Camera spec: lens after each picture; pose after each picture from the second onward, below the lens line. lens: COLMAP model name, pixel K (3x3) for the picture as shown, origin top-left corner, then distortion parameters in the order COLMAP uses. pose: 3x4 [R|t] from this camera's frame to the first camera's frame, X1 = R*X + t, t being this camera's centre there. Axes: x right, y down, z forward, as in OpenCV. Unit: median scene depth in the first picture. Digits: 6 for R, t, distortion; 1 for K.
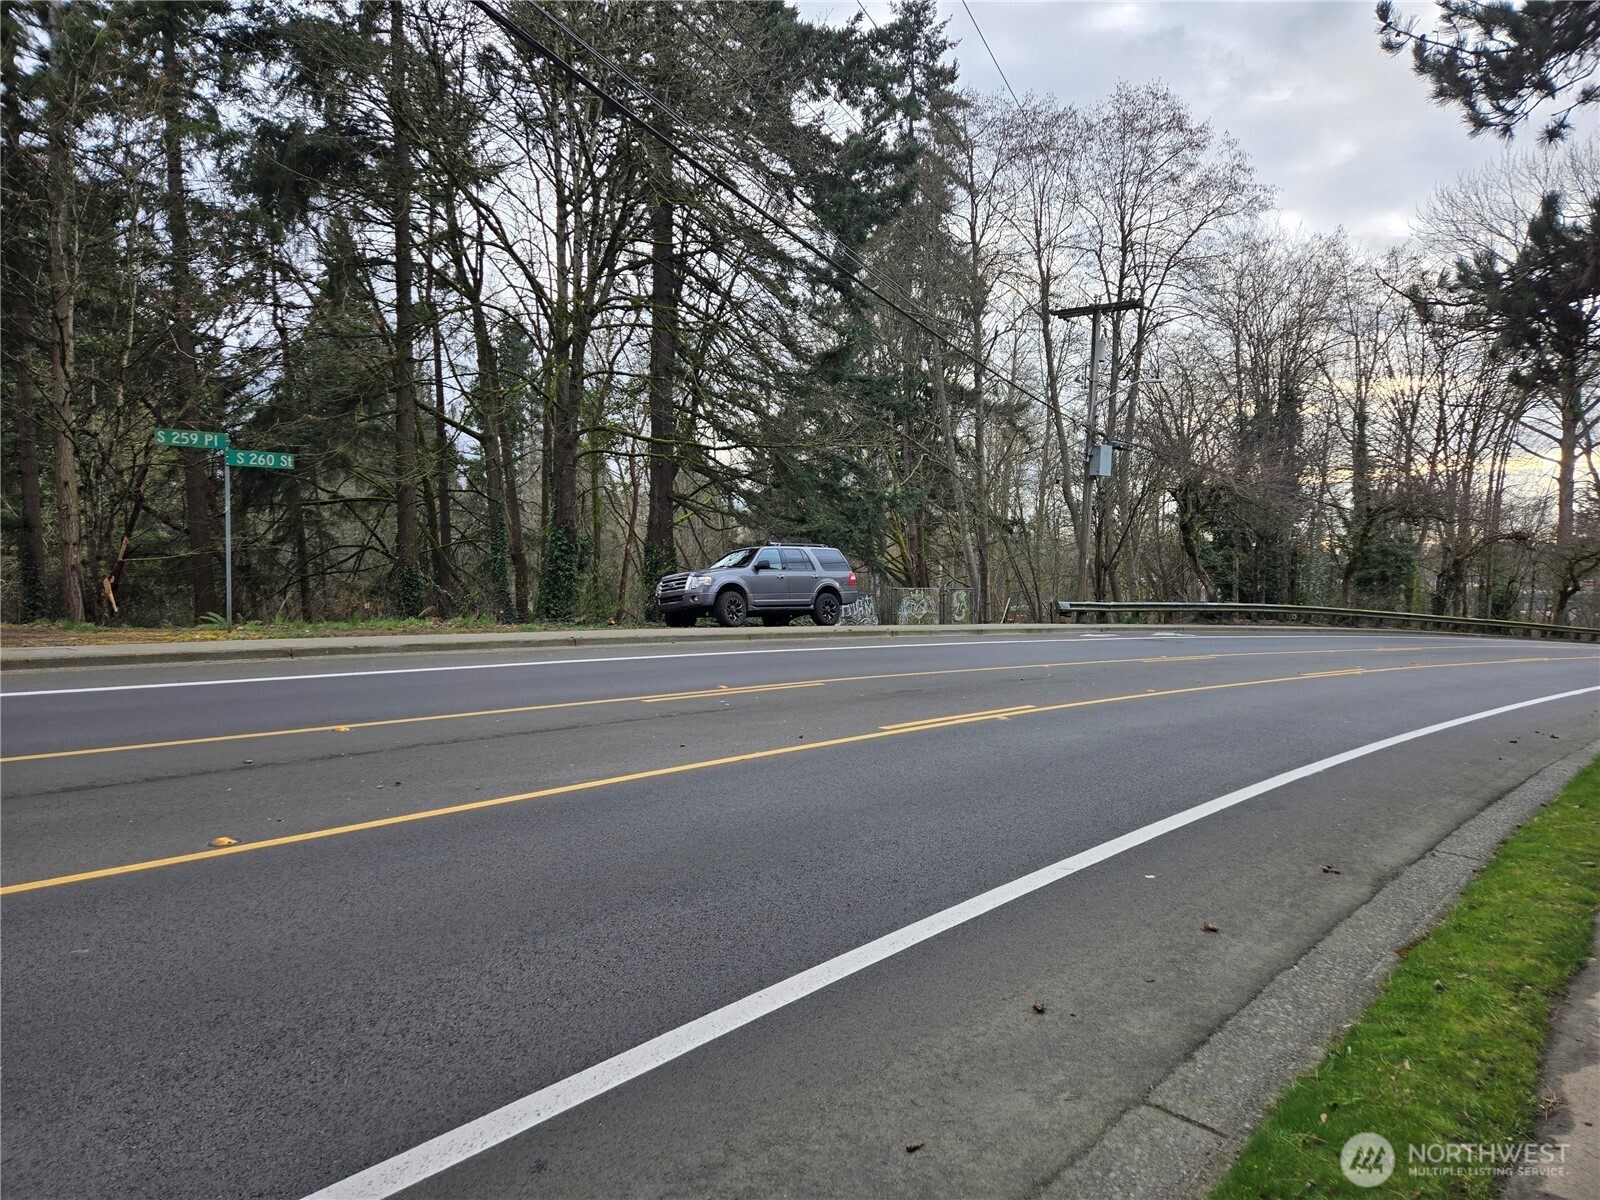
lens RADIAL K [[1064.2, 0, 799.6], [0, 1064.2, 606.6], [0, 0, 1]] dist [0.087213, -0.073271]
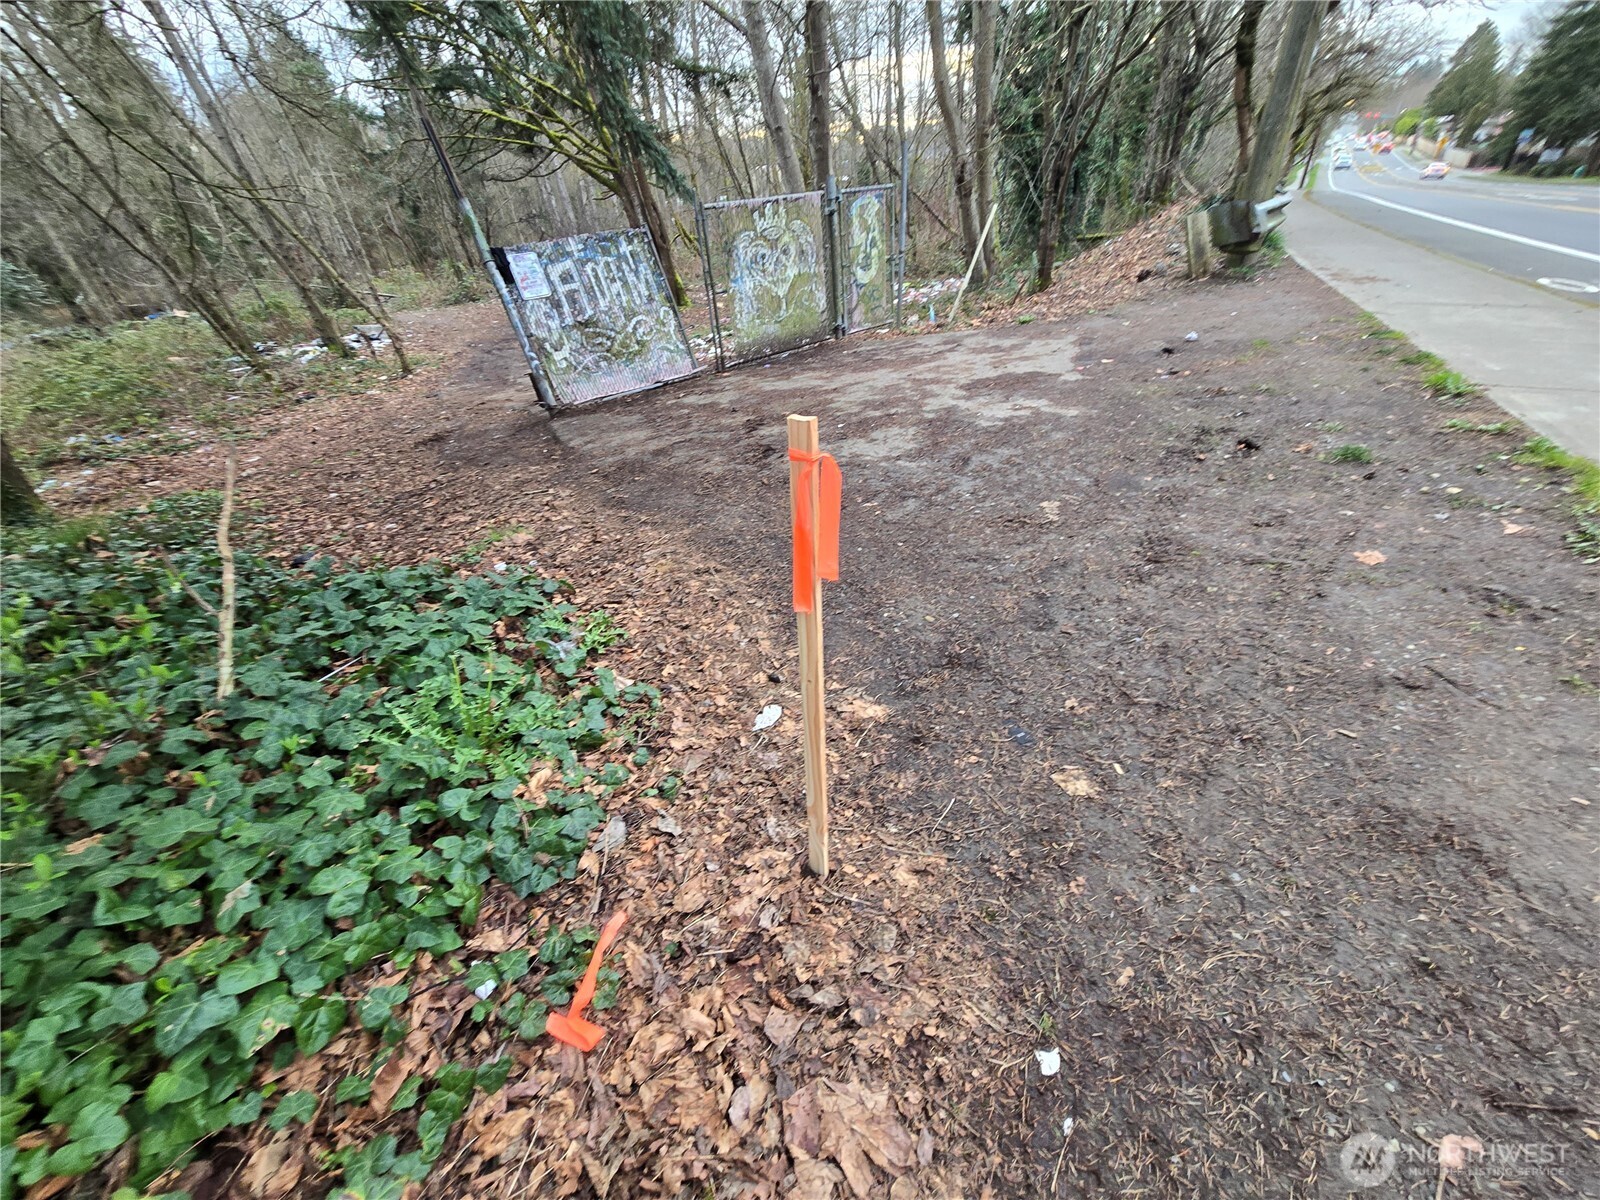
lens RADIAL K [[656.0, 0, 801.4], [0, 656.0, 597.3], [0, 0, 1]] dist [0.000489, 0.000427]
pose [[0.919979, -0.272069, 0.282165, 0.030114], [0.089586, 0.846762, 0.524375, -0.020838], [-0.381593, -0.457136, 0.803377, 0.872664]]
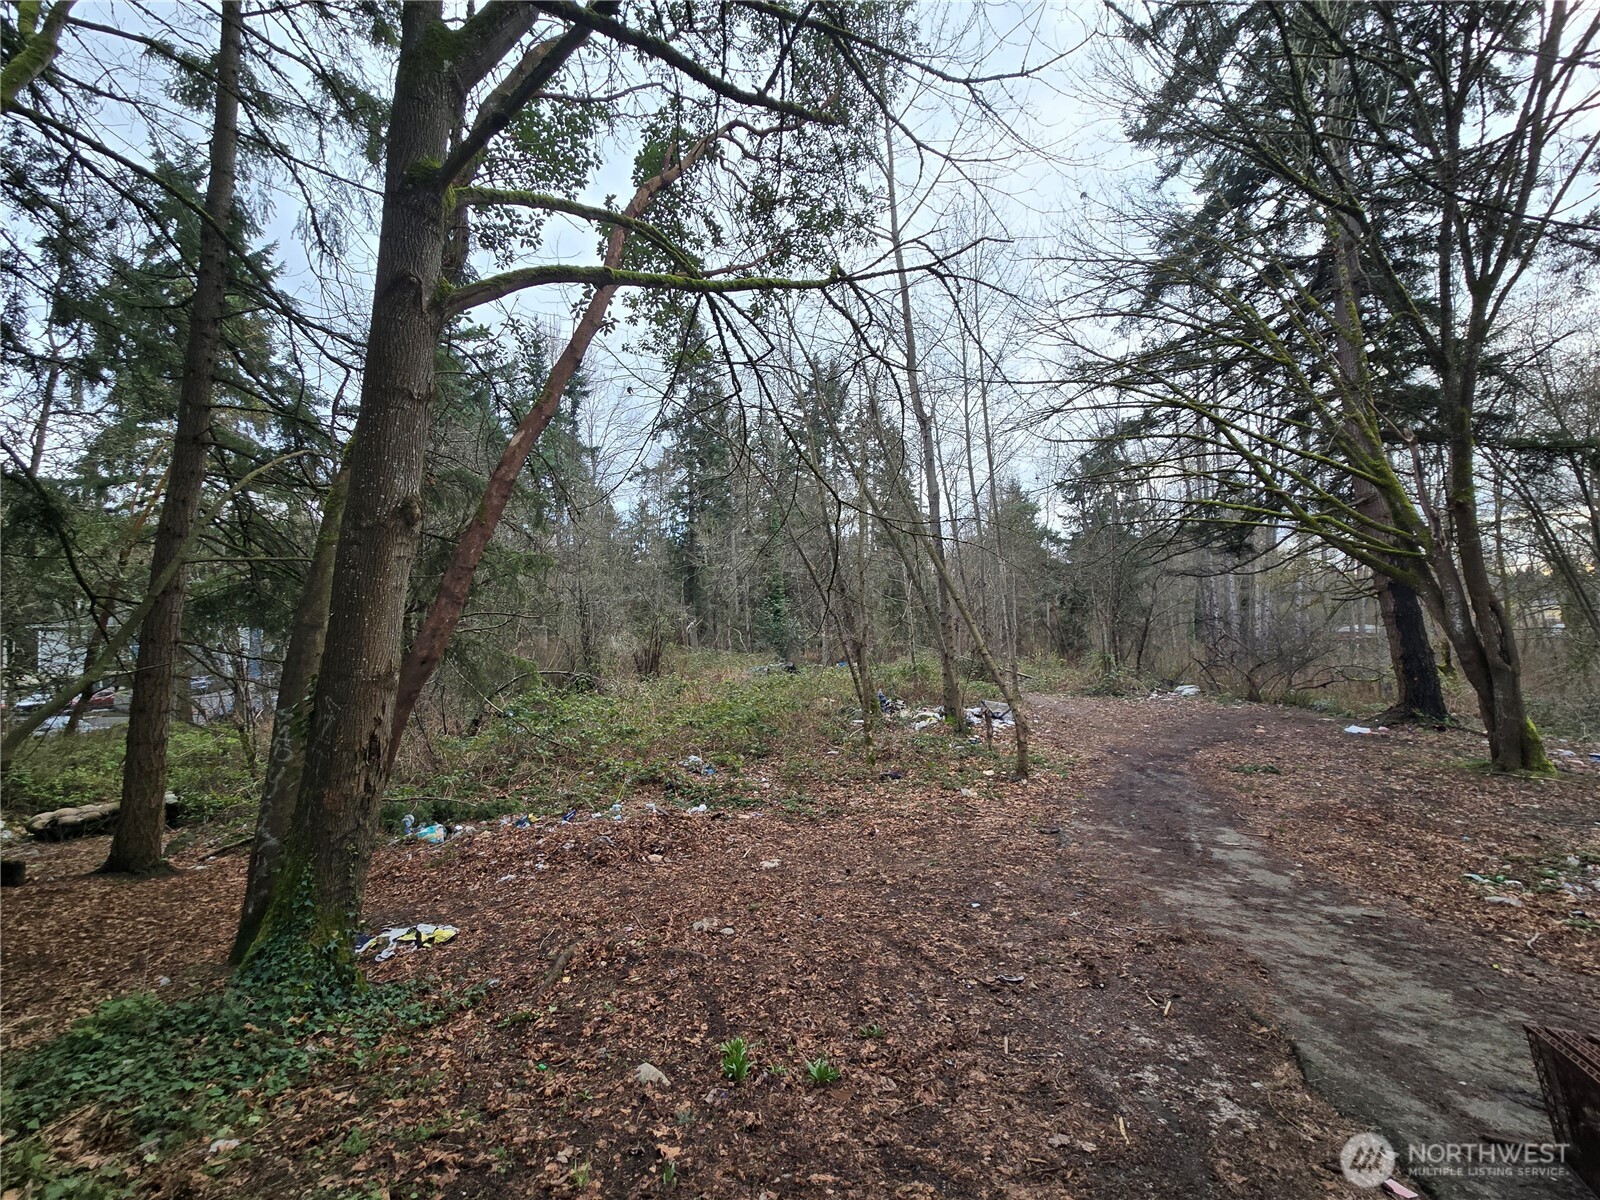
lens RADIAL K [[656.7, 0, 799.6], [0, 656.7, 593.8], [0, 0, 1]] dist [-0.002130, 0.002258]
pose [[0.897170, -0.025717, -0.440936, -0.013280], [-0.000337, 0.998263, -0.058908, -0.004289], [0.441685, 0.052999, 0.895603, 1.127662]]
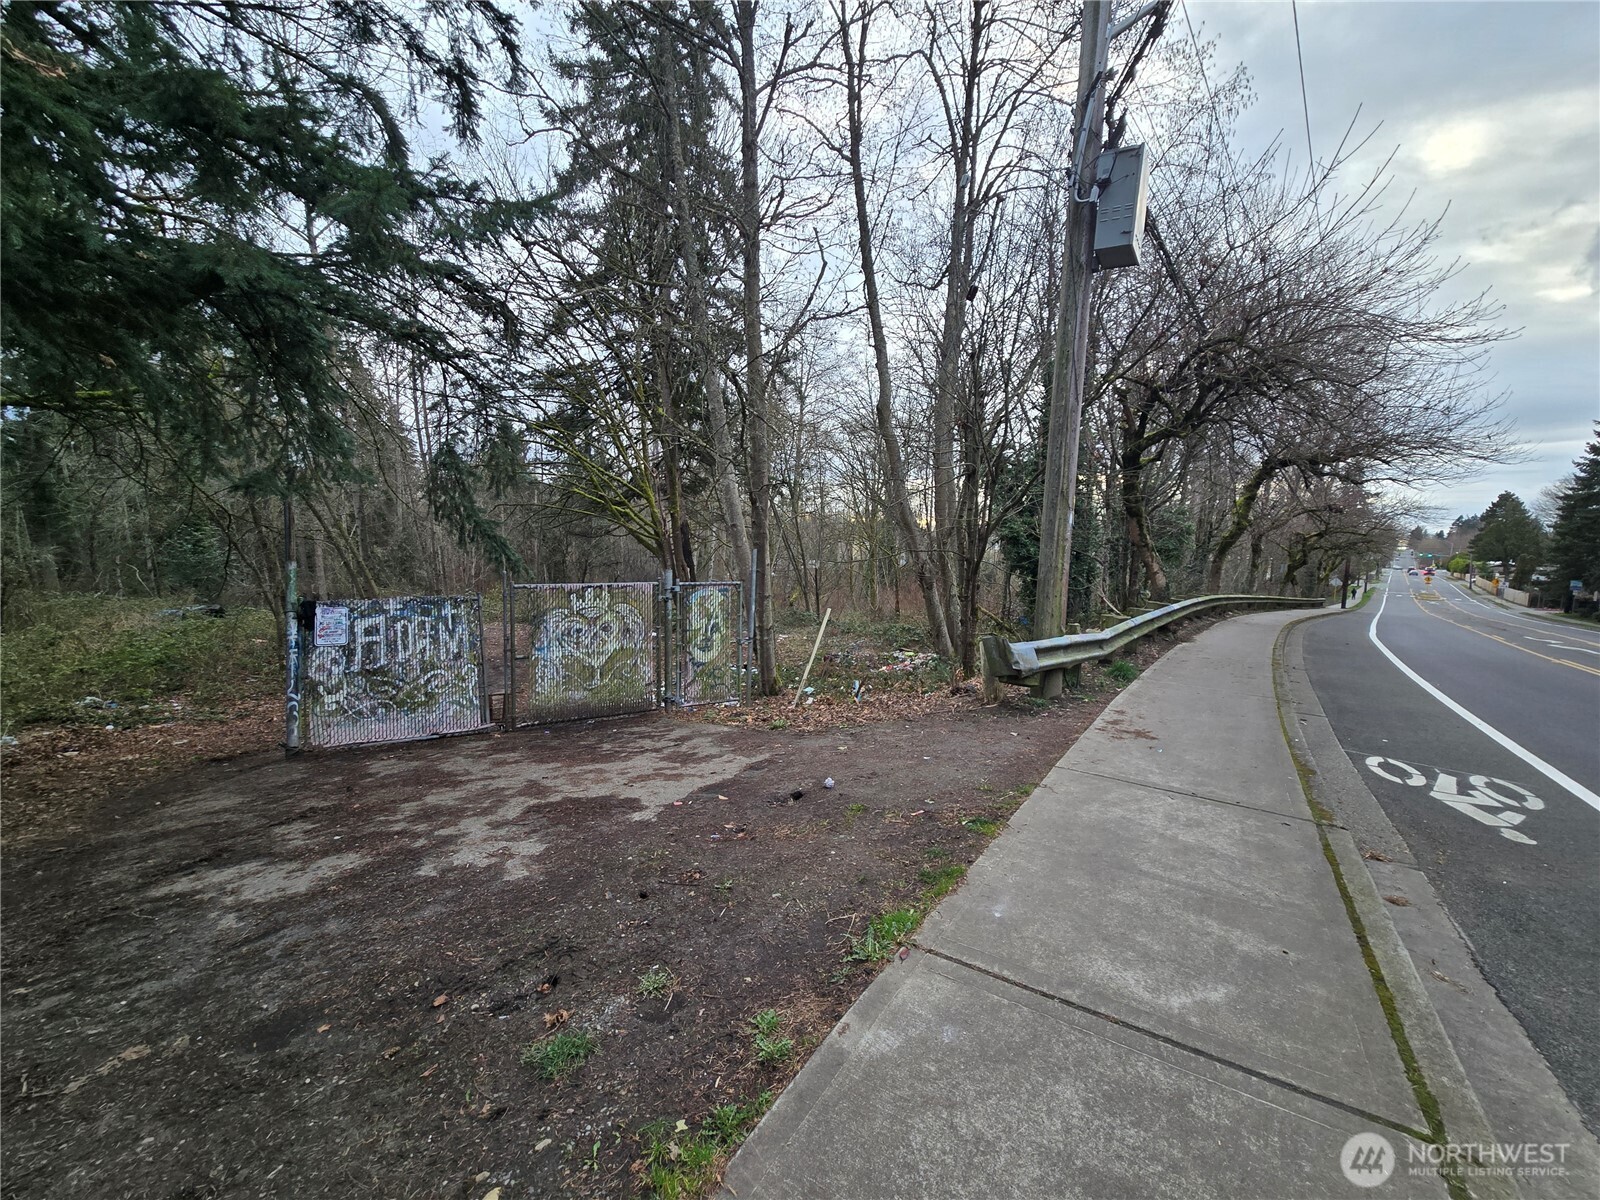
lens RADIAL K [[656.7, 0, 799.6], [0, 656.7, 593.8], [0, 0, 1]] dist [-0.002130, 0.002258]
pose [[0.970345, -0.007263, 0.241616, 0.142574], [-0.004542, 0.998824, 0.048268, -0.028753], [-0.241683, -0.047934, 0.969171, 0.863275]]
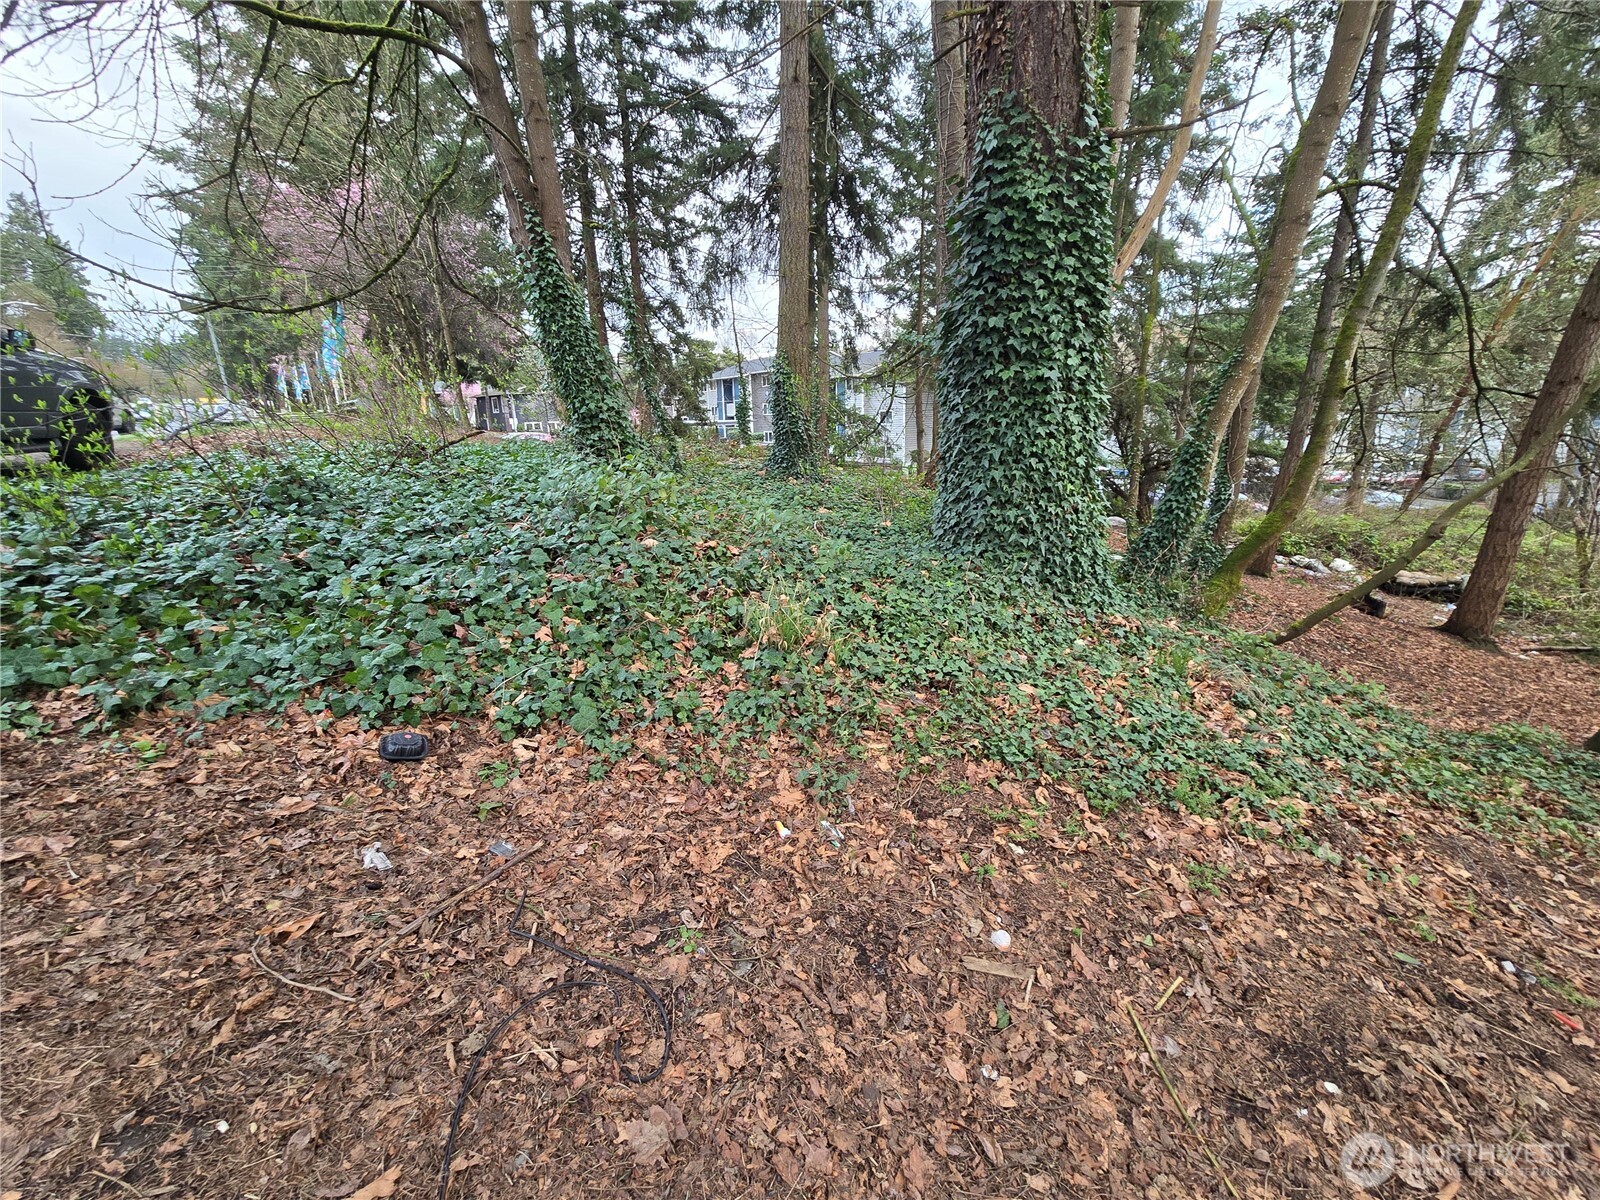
lens RADIAL K [[656.7, 0, 799.6], [0, 656.7, 593.8], [0, 0, 1]] dist [-0.002130, 0.002258]
pose [[-0.417263, 0.245397, -0.875027, 0.022142], [-0.019535, 0.960208, 0.278601, -0.007531], [0.908576, 0.133343, -0.395866, 1.083084]]
